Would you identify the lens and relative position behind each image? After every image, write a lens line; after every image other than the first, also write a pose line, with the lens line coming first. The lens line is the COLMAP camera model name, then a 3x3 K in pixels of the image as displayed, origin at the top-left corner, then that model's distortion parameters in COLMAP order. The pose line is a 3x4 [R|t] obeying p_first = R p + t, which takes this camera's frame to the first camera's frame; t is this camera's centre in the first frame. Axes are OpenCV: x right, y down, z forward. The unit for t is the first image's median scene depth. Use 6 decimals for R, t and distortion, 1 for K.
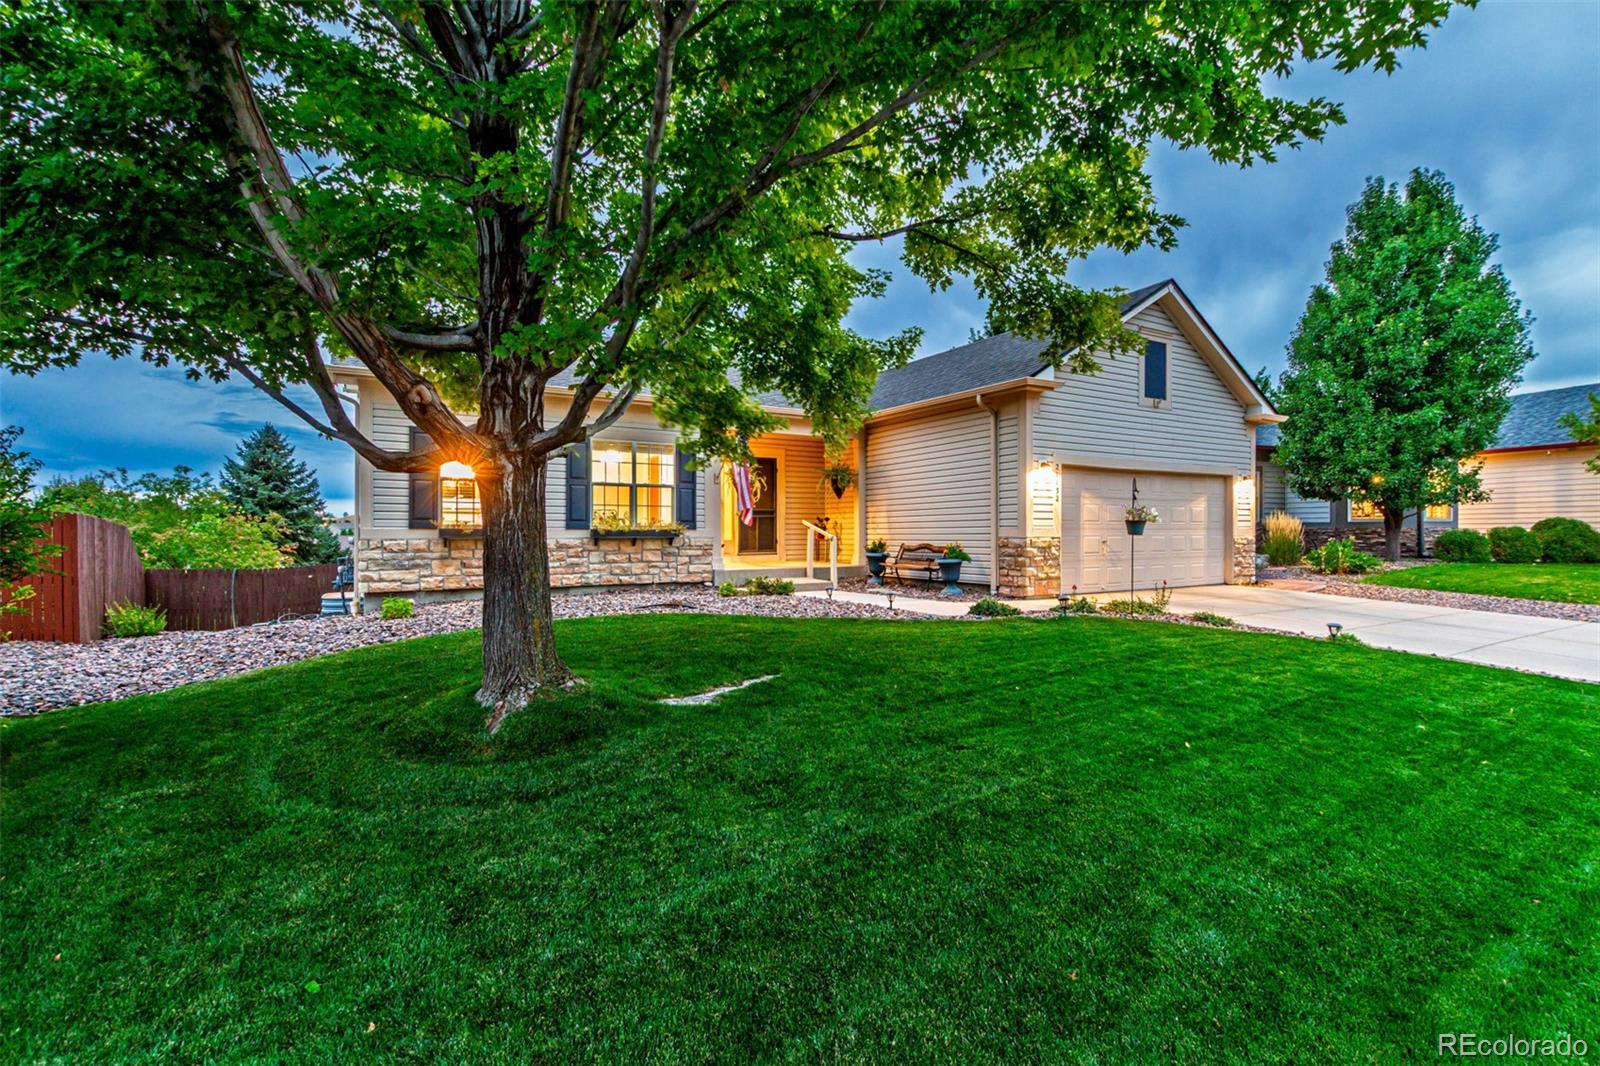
lens RADIAL K [[720.1, 0, 800.0], [0, 720.1, 533.0], [0, 0, 1]] dist [-0.001559, -0.001067]
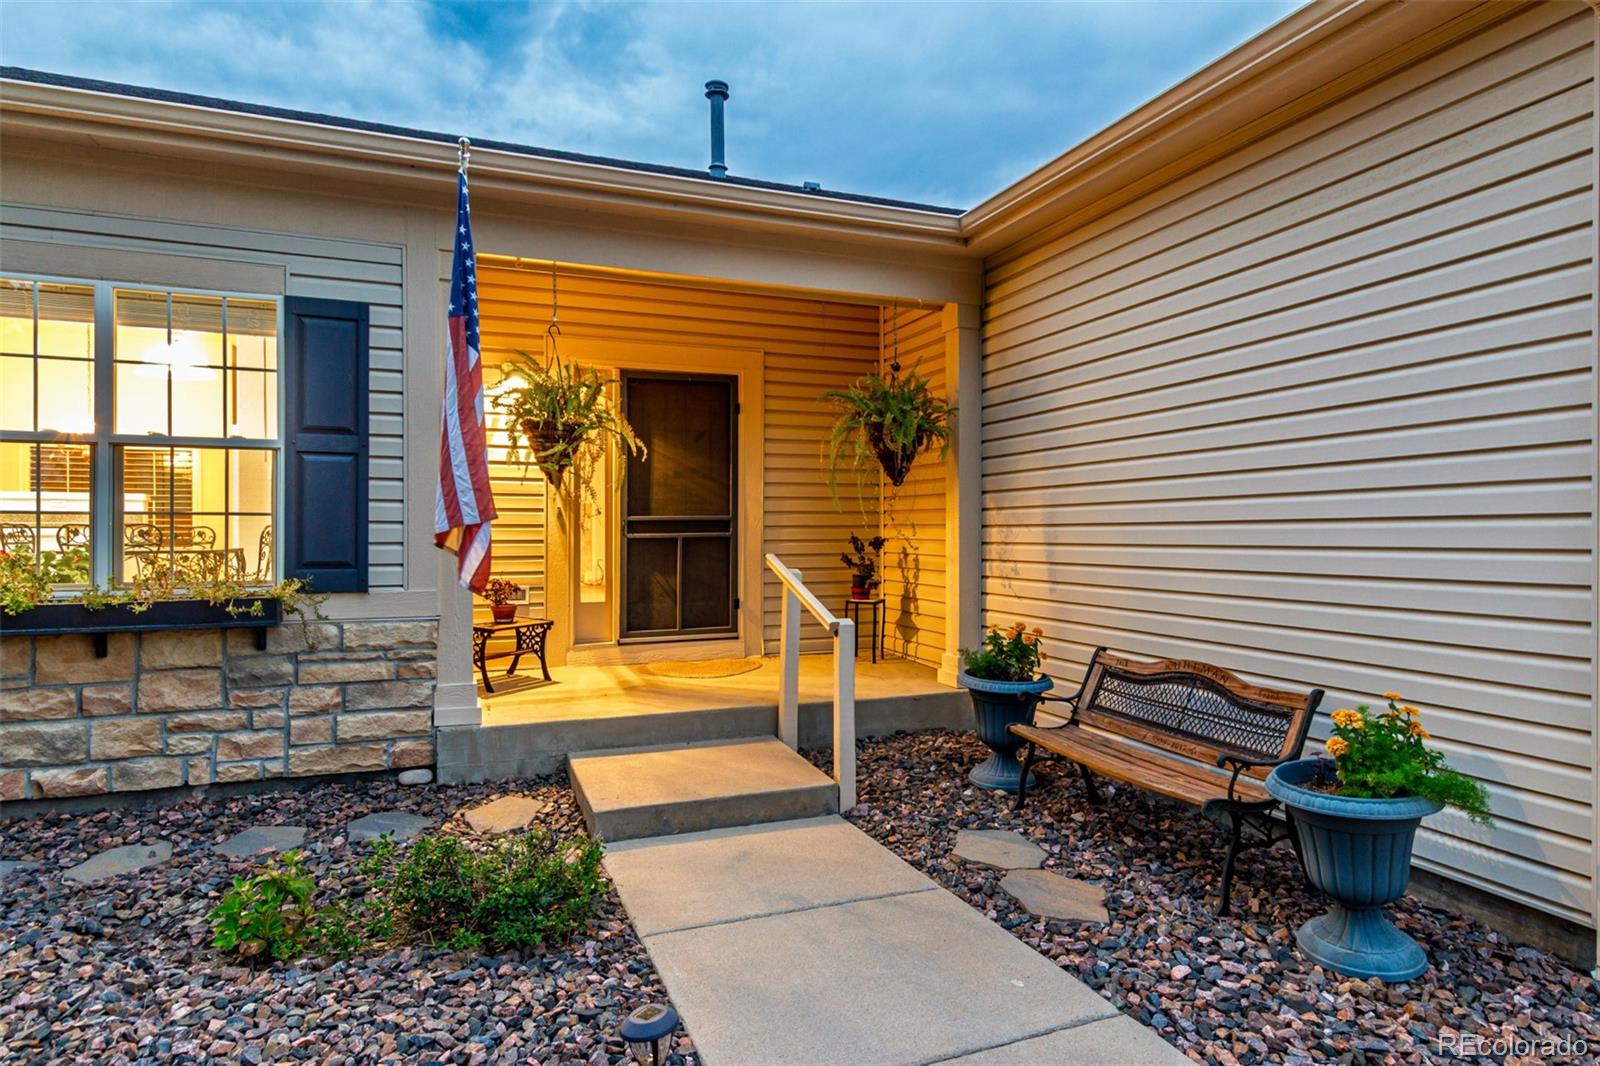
lens RADIAL K [[910.9, 0, 800.0], [0, 910.9, 533.0], [0, 0, 1]] dist [0.000290, 0.000106]
pose [[0.986738, 0.003444, -0.162286, 0.089457], [-0.003099, 0.999992, 0.002378, -0.030601], [0.162293, -0.001843, 0.986741, 0.665110]]
